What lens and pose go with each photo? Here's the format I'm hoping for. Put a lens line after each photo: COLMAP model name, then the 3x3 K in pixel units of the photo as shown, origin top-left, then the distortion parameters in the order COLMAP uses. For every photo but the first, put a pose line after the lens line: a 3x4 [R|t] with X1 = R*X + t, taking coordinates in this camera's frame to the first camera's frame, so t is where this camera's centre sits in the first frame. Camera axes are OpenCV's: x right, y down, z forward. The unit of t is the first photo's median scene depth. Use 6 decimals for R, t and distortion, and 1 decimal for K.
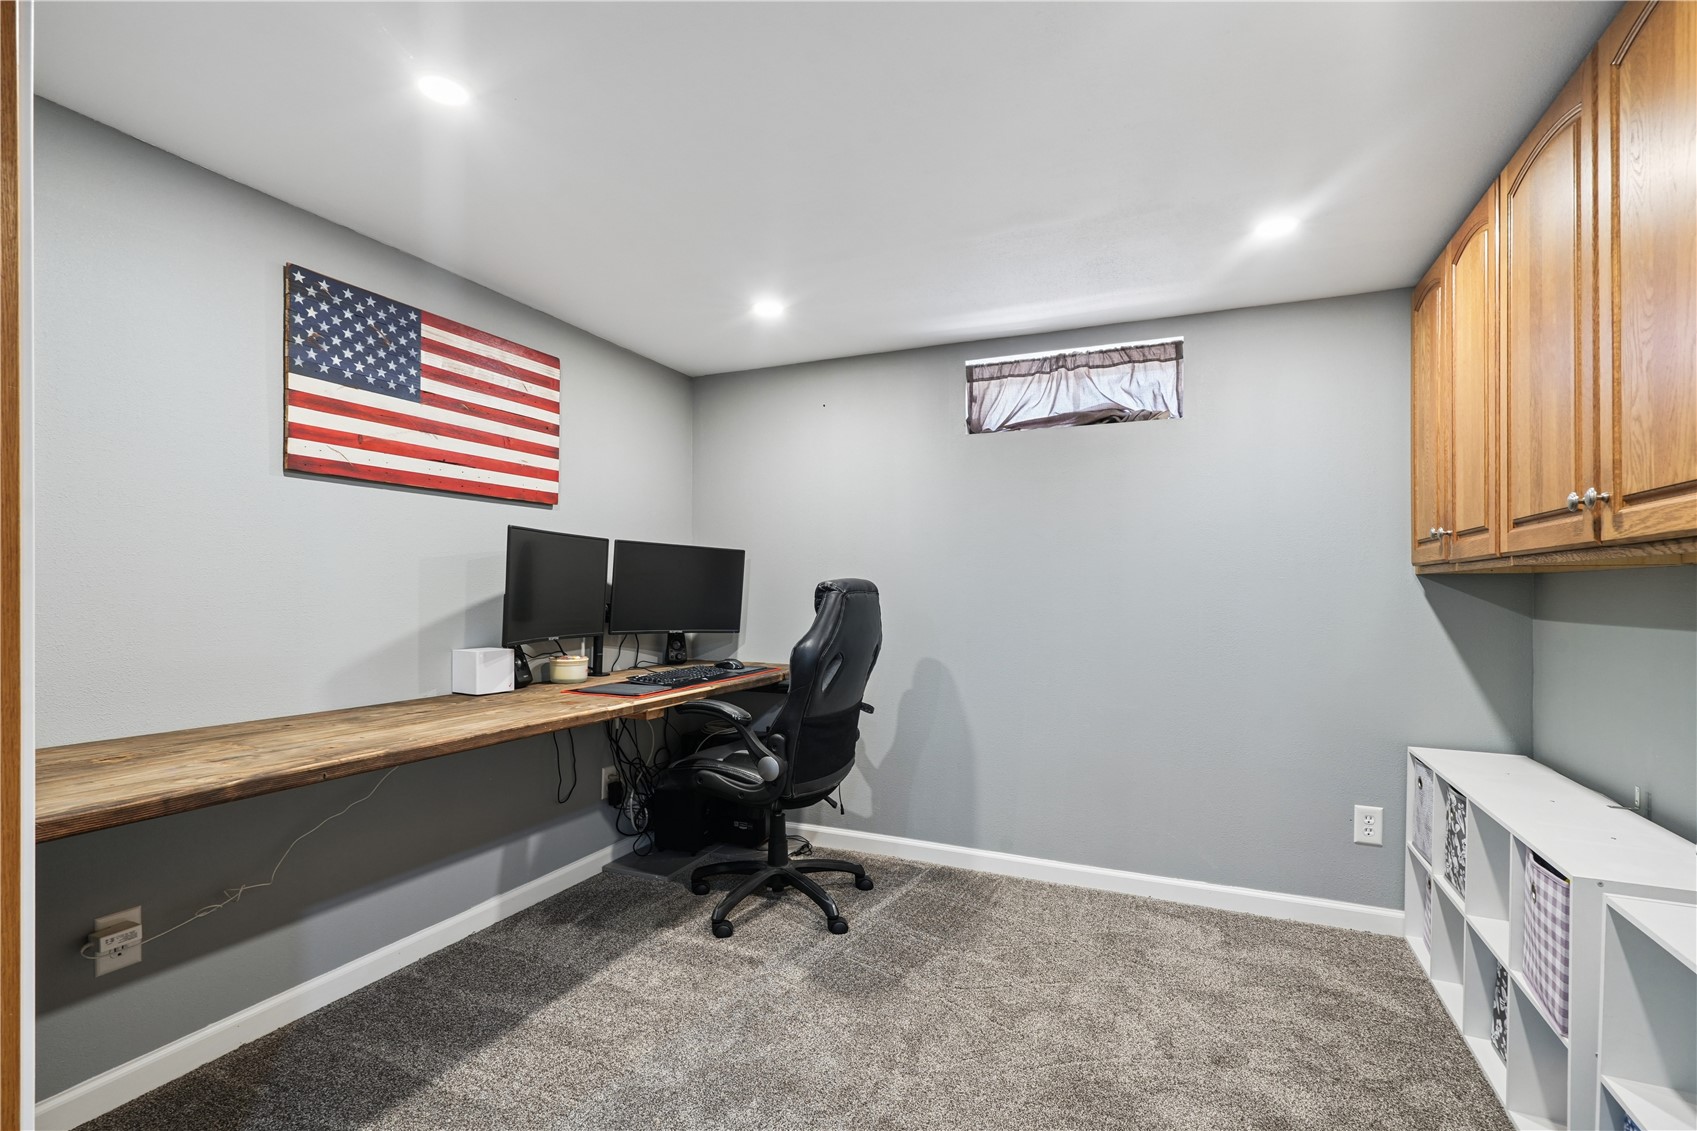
lens RADIAL K [[778.1, 0, 851.8], [0, 778.1, 587.4], [0, 0, 1]] dist [-0.001974, 0.000134]
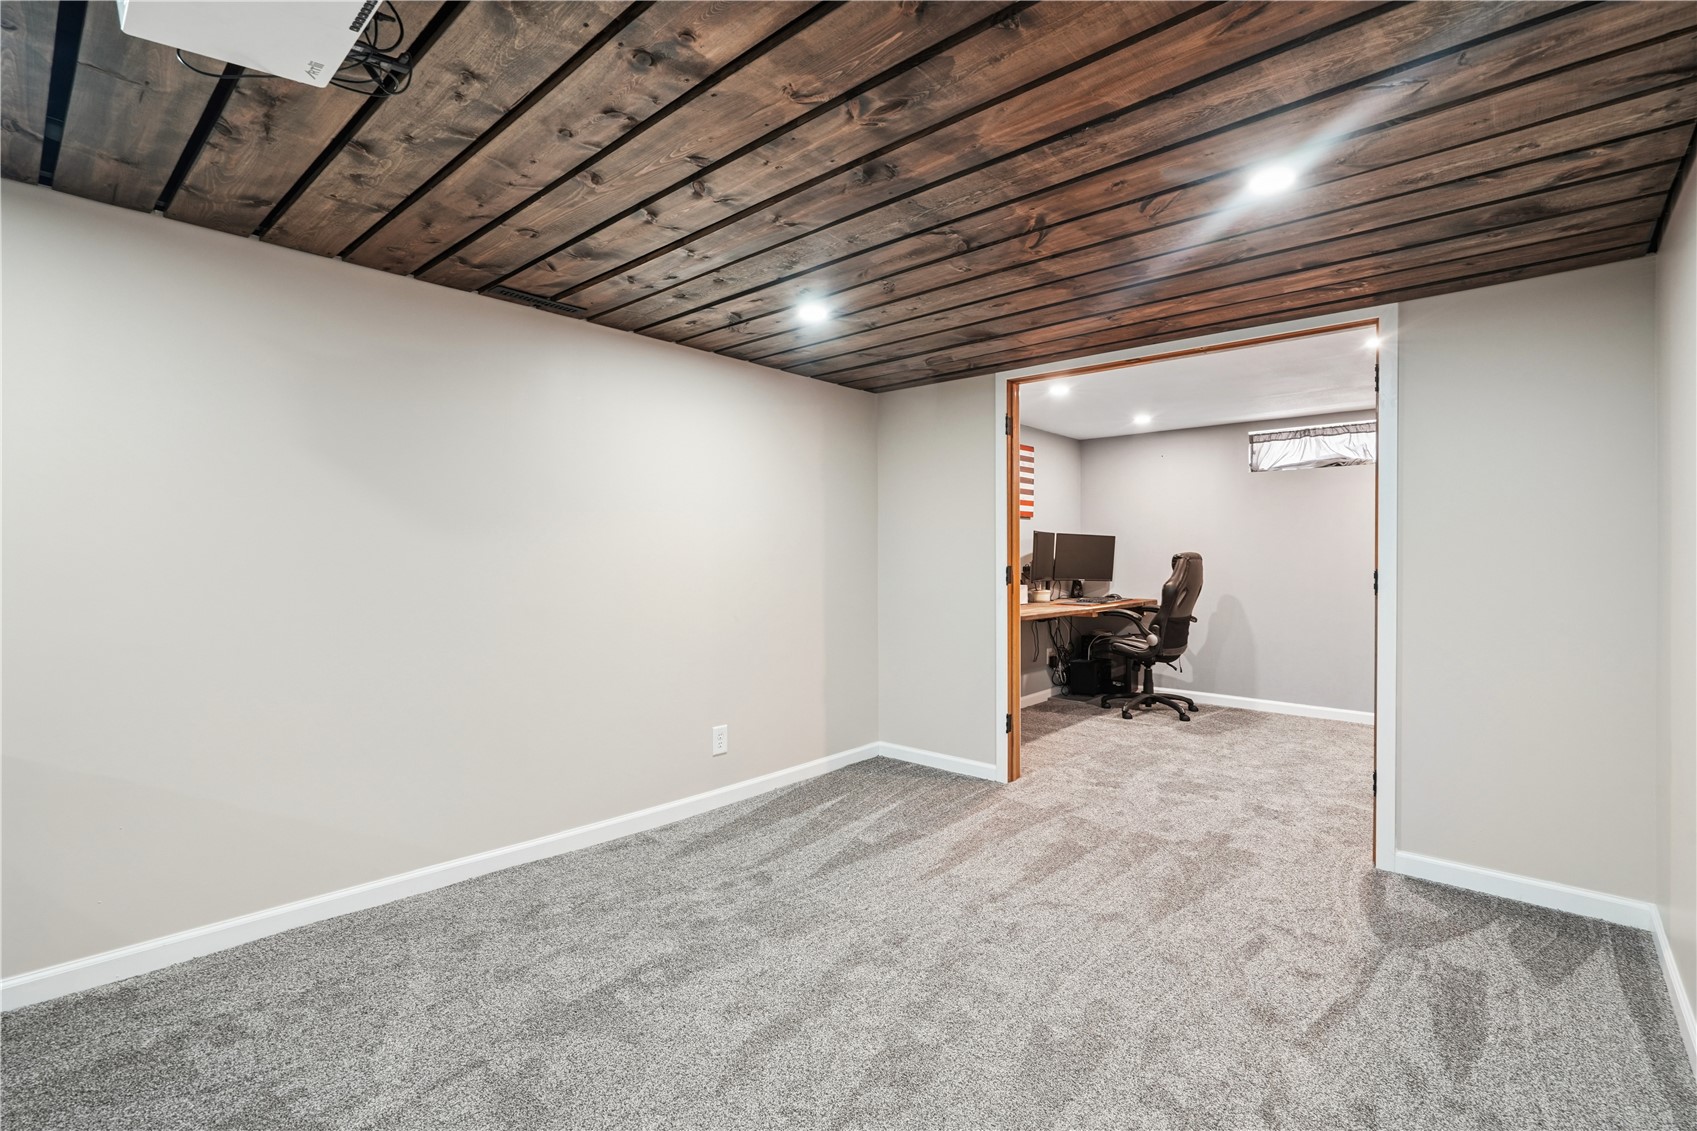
lens RADIAL K [[771.7, 0, 858.3], [0, 771.7, 556.9], [0, 0, 1]] dist [-0.002238, 0.000074]
pose [[0.954348, -0.004771, -0.298658, -0.200142], [0.005094, 0.999987, 0.000305, -0.003852], [0.298652, -0.001812, 0.954360, -1.062246]]
